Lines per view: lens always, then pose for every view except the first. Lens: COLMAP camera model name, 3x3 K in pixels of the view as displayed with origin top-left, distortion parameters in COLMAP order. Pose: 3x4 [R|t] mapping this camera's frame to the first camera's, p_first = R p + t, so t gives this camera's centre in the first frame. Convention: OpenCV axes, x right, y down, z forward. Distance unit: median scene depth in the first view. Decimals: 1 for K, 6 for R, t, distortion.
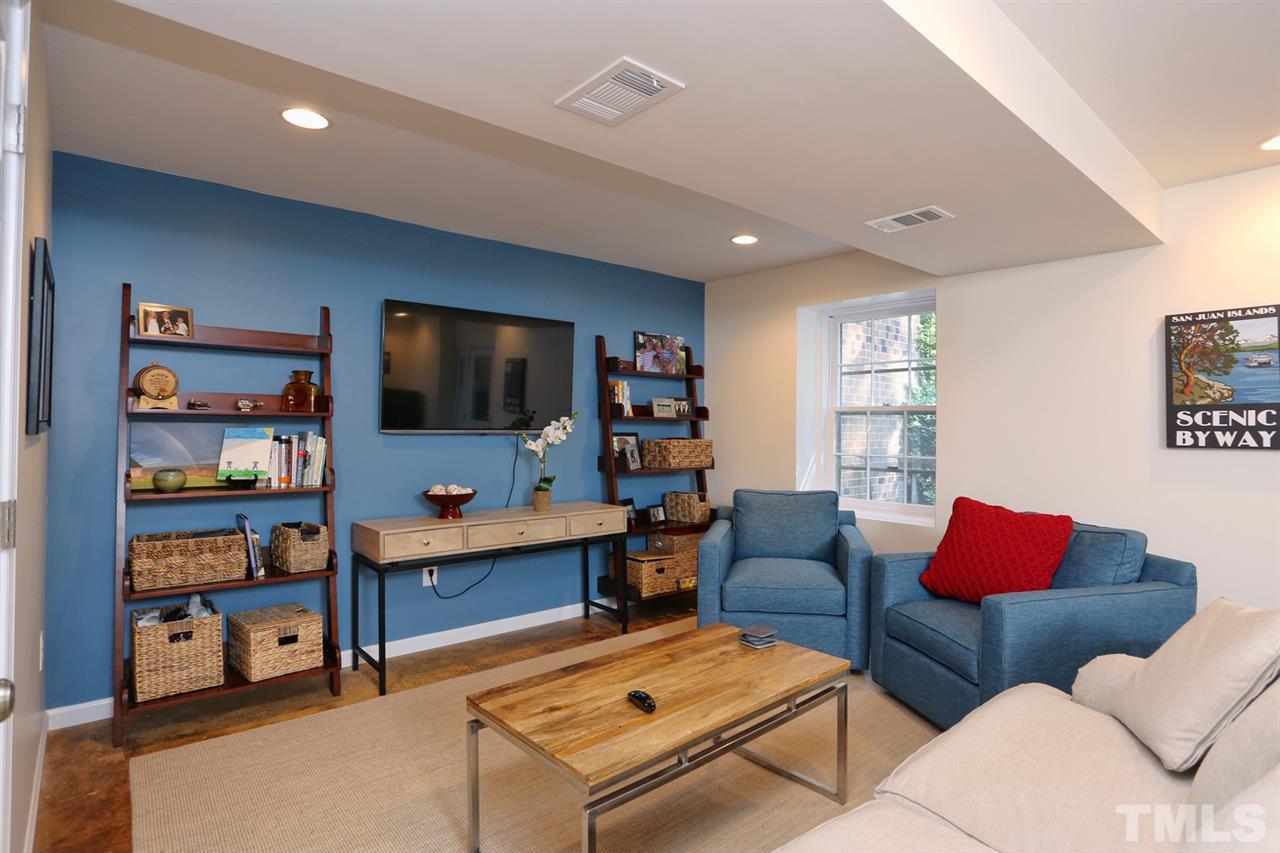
lens RADIAL K [[652.2, 0, 639.2], [0, 652.2, 417.3], [0, 0, 1]] dist [-0.070546, 0.039918]
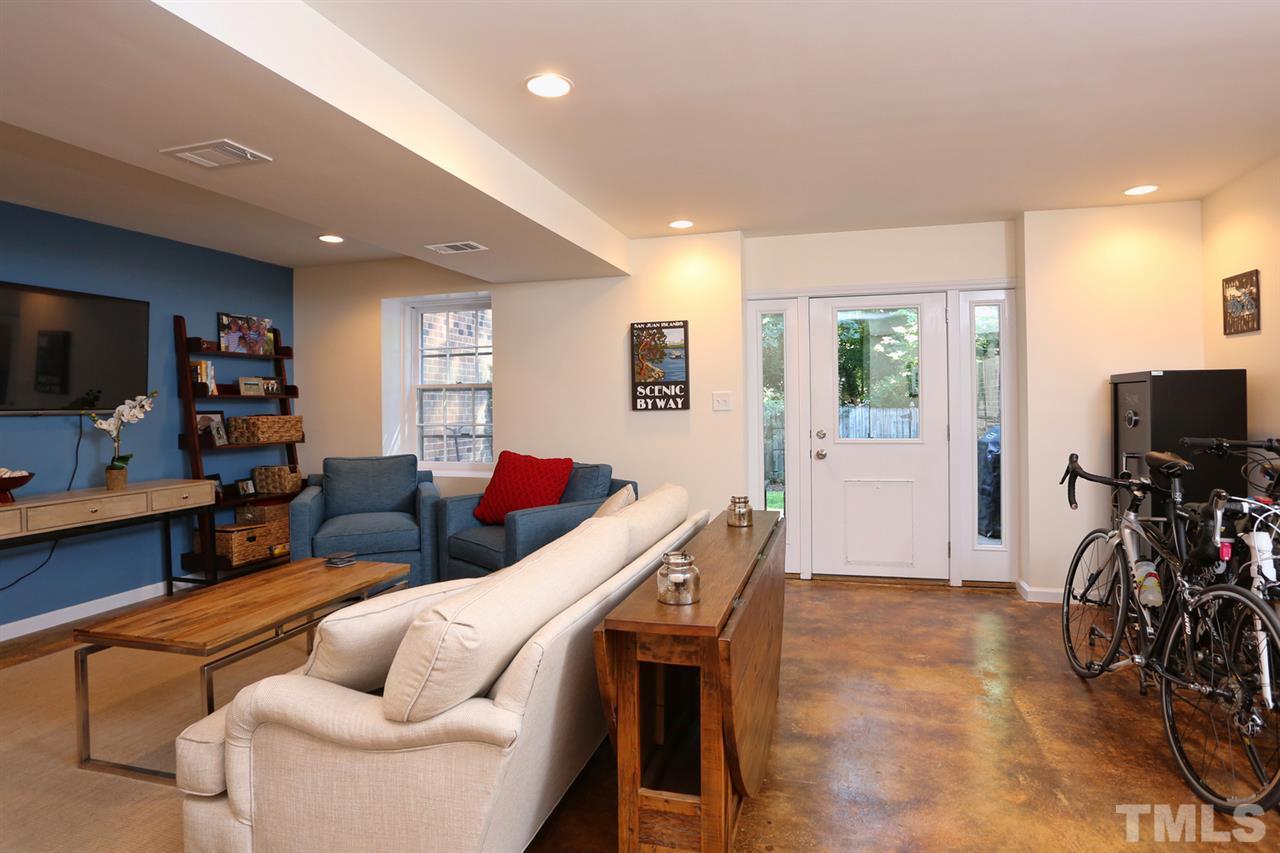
lens RADIAL K [[674.8, 0, 648.0], [0, 674.8, 399.4], [0, 0, 1]] dist [-0.062203, 0.033629]
pose [[0.834115, -0.015900, 0.551362, -0.020788], [0.013209, 0.999874, 0.008853, 0.005921], [-0.551433, -0.000101, 0.834219, -0.281414]]
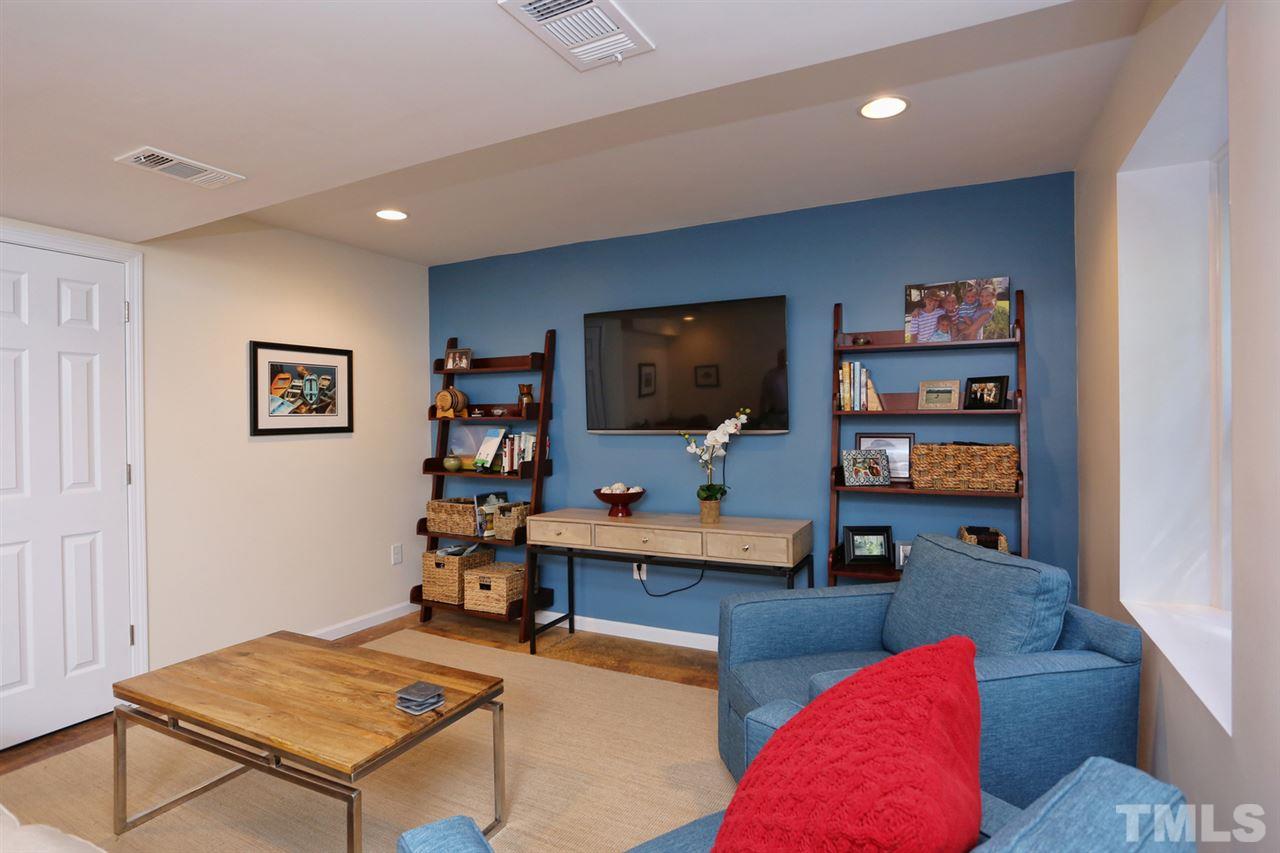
lens RADIAL K [[652.2, 0, 639.2], [0, 652.2, 417.3], [0, 0, 1]] dist [-0.070546, 0.039918]
pose [[0.384033, -0.010391, -0.923261, 0.586784], [0.025760, 0.999668, -0.000536, -0.000216], [0.922960, -0.023577, 0.384173, 0.545257]]
